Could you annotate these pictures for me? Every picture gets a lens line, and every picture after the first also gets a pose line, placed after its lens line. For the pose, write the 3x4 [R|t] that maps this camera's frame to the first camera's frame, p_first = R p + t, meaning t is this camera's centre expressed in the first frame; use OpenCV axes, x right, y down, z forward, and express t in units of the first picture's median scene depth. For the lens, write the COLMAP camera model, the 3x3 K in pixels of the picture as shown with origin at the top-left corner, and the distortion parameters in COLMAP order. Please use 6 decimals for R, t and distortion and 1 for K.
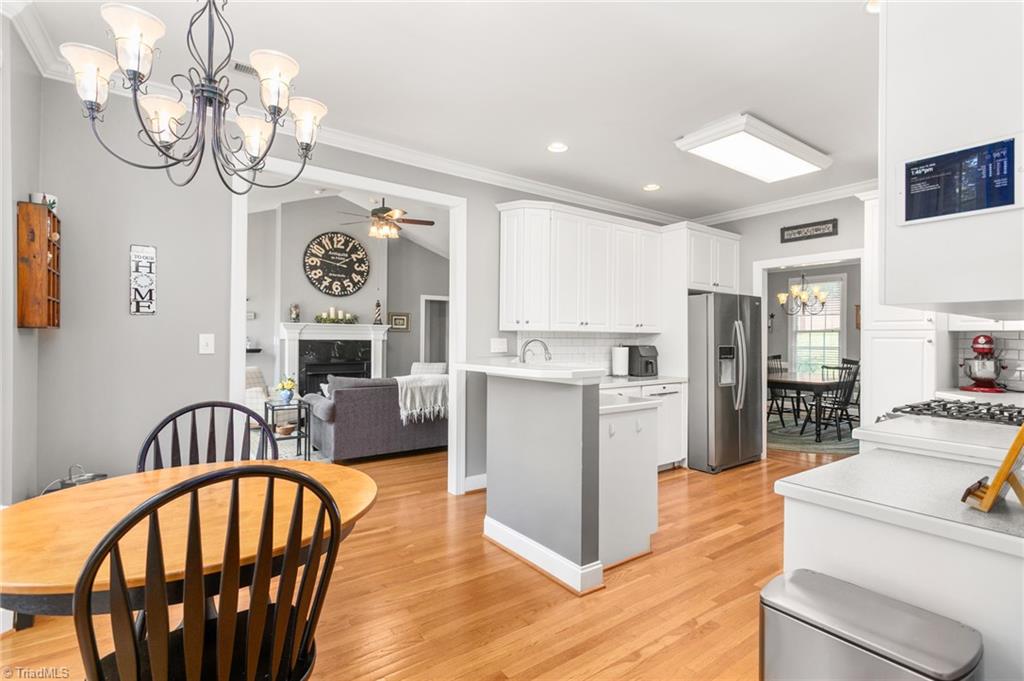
lens RADIAL K [[483.6, 0, 517.5], [0, 483.6, 337.9], [0, 0, 1]] dist [-0.000824, 0.000033]
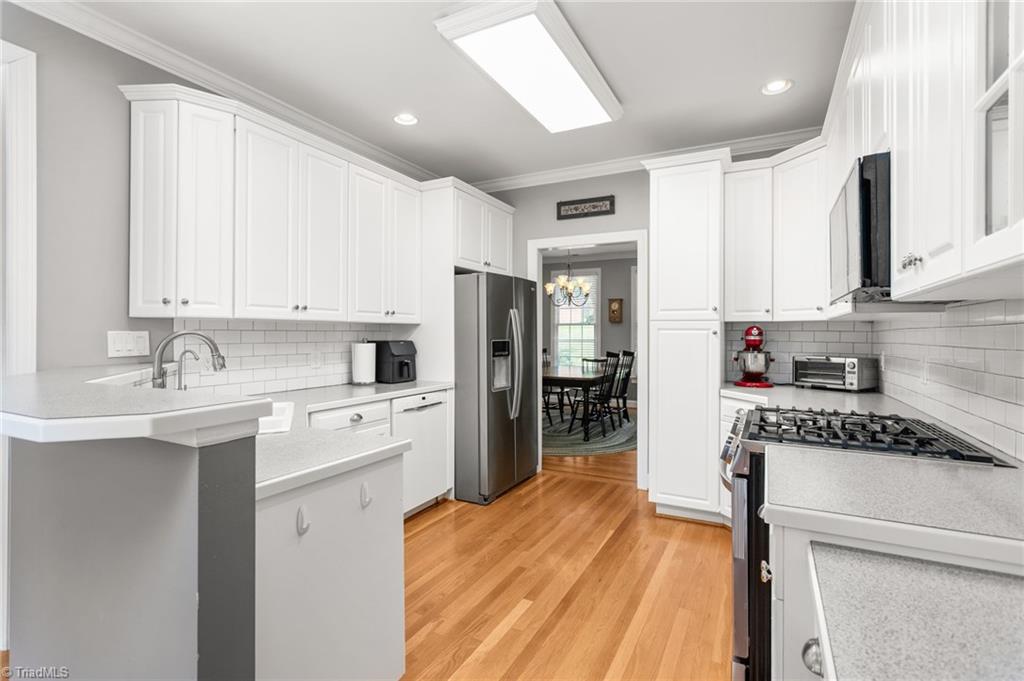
lens RADIAL K [[491.8, 0, 518.7], [0, 491.8, 329.2], [0, 0, 1]] dist [-0.001928, 0.000467]
pose [[0.892100, -0.000237, 0.451838, 0.092038], [0.002510, 0.999987, -0.004432, 0.002366], [-0.451831, 0.005088, 0.892089, 0.261814]]
